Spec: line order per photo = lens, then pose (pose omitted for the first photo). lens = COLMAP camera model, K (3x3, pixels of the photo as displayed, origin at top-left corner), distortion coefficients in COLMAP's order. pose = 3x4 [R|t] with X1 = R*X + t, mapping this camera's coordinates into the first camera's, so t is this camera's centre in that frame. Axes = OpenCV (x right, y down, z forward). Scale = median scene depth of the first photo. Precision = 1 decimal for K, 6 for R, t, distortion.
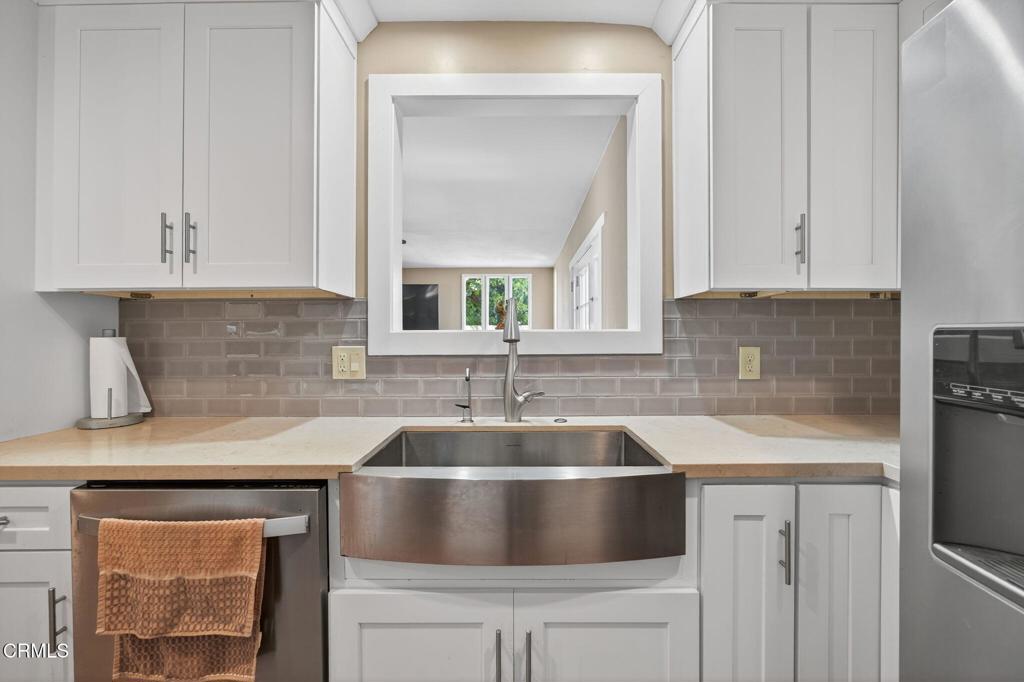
lens RADIAL K [[512.2, 0, 514.4], [0, 512.2, 336.2], [0, 0, 1]] dist [-0.014324, 0.010648]
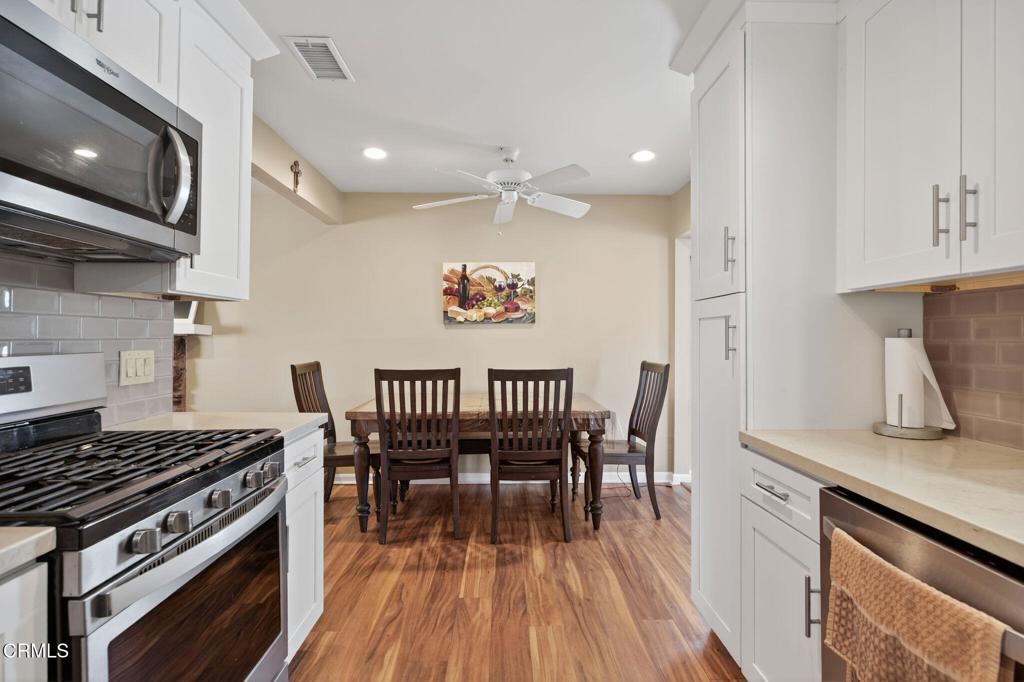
lens RADIAL K [[512.2, 0, 514.4], [0, 512.2, 336.2], [0, 0, 1]] dist [-0.014324, 0.010648]
pose [[-0.006360, 0.003749, -0.999973, 0.148624], [-0.003160, 0.999988, 0.003769, -0.002626], [0.999975, 0.003184, -0.006348, 0.399080]]
